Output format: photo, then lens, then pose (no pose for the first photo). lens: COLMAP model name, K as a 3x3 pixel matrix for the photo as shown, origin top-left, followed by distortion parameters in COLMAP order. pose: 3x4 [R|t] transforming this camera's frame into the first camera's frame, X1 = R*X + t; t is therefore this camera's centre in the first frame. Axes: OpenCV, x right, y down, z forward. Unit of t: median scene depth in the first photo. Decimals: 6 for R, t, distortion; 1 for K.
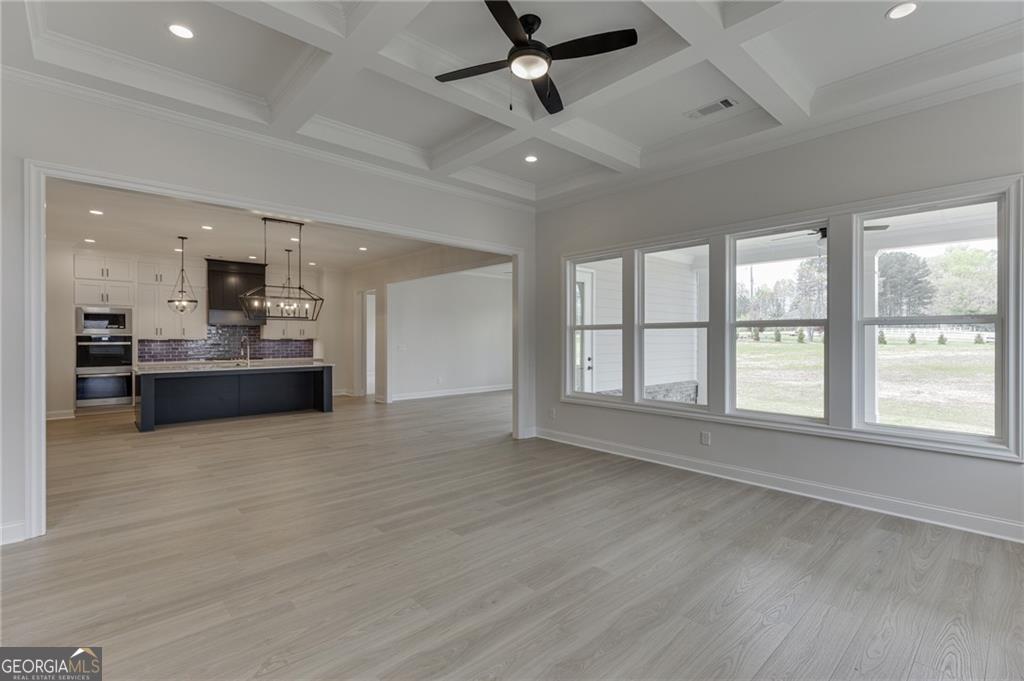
lens RADIAL K [[472.4, 0, 520.5], [0, 472.4, 336.8], [0, 0, 1]] dist [0.003110, -0.000080]
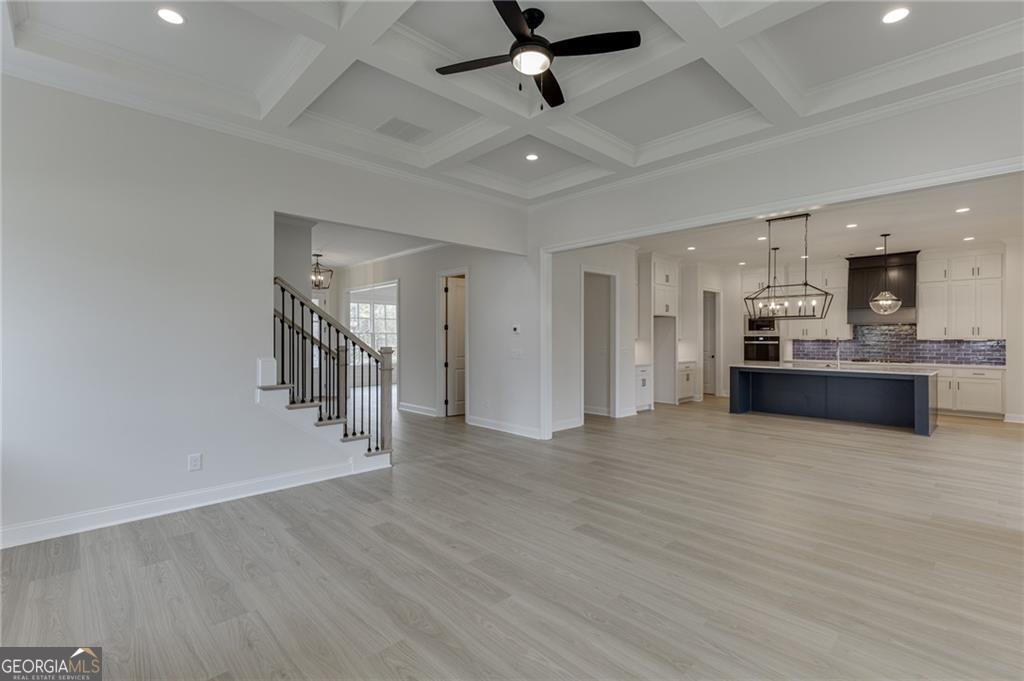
lens RADIAL K [[472.4, 0, 520.5], [0, 472.4, 336.8], [0, 0, 1]] dist [0.003110, -0.000080]
pose [[0.011099, -0.001852, -0.999937, 0.626640], [0.001395, 0.999997, -0.001836, 0.000884], [0.999937, -0.001375, 0.011102, 0.603892]]
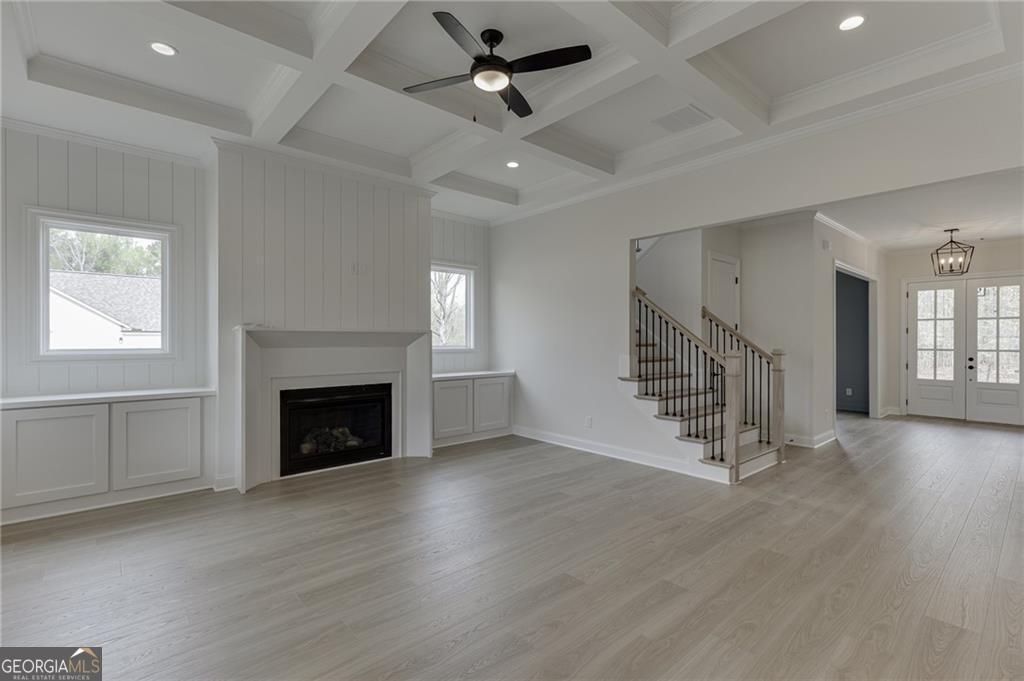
lens RADIAL K [[465.1, 0, 513.2], [0, 465.1, 342.5], [0, 0, 1]] dist [0.015213, -0.000150]
pose [[-0.999545, -0.001924, 0.030105, -0.037263], [-0.001756, 0.999983, 0.005588, 0.002131], [-0.030115, 0.005533, -0.999531, 1.266959]]
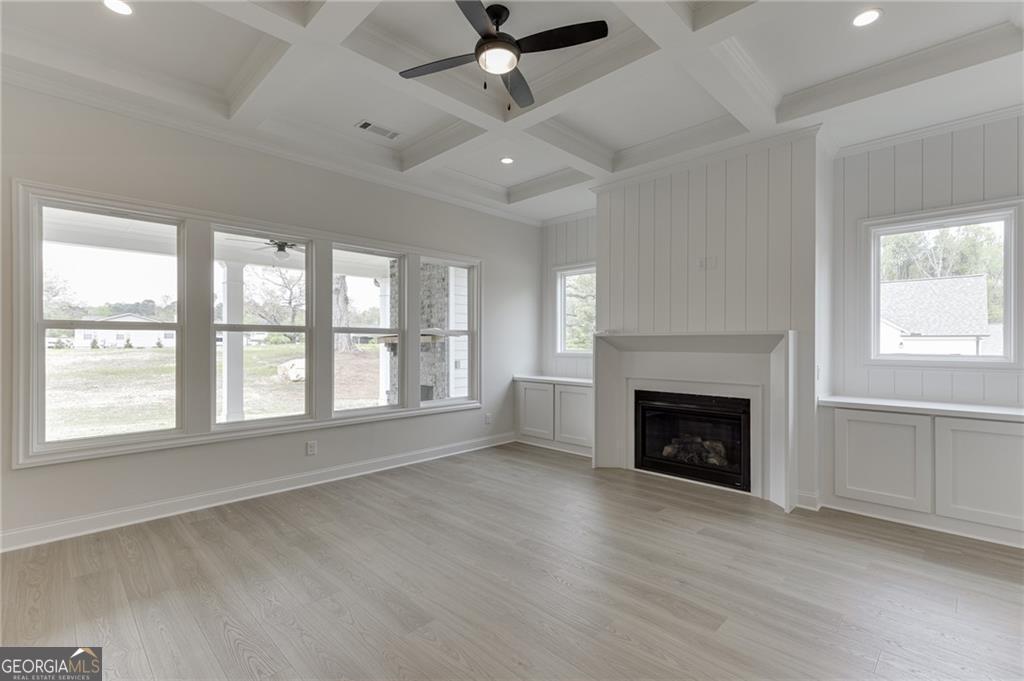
lens RADIAL K [[466.1, 0, 527.6], [0, 466.1, 344.8], [0, 0, 1]] dist [0.020923, 0.000065]
pose [[-0.059133, -0.003901, 0.998242, -0.580334], [-0.003019, 0.999988, 0.003729, 0.001140], [-0.998246, -0.002793, -0.059144, 0.622017]]
